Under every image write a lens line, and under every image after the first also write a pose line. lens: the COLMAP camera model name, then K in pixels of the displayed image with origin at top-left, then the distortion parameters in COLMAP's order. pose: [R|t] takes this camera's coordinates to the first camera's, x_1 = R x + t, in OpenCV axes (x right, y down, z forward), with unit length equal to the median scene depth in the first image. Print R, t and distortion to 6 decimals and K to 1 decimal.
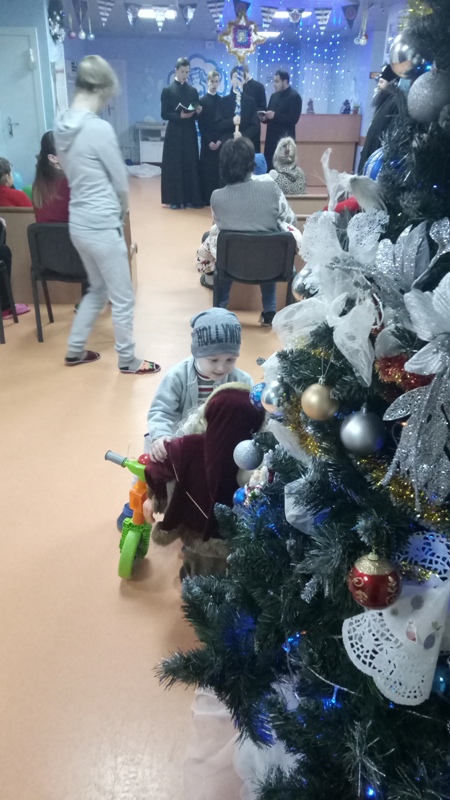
lens RADIAL K [[619.8, 0, 225.0], [0, 619.8, 400.0], [0, 0, 1]] dist [-0.000605, -0.002941]
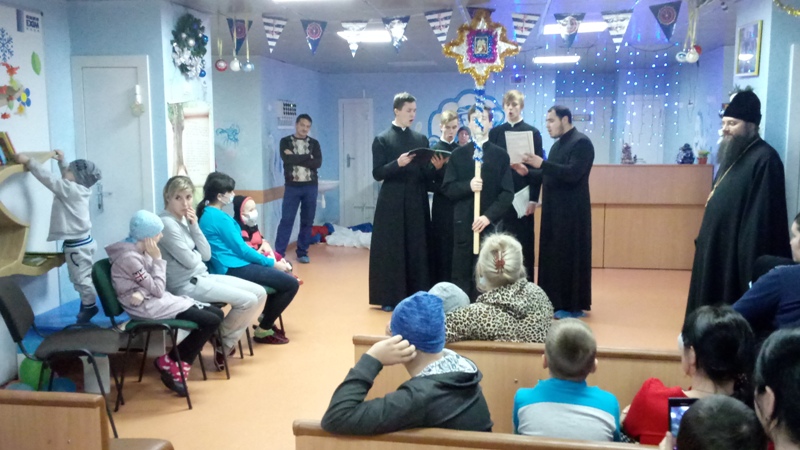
lens RADIAL K [[791.2, 0, 400.0], [0, 791.2, 225.0], [0, 0, 1]] dist [0.091372, -0.009905]
pose [[0.979637, 0.005165, -0.200713, 0.108435], [-0.072470, 0.941374, -0.329488, -0.166739], [0.187244, 0.337324, 0.922579, 0.314029]]
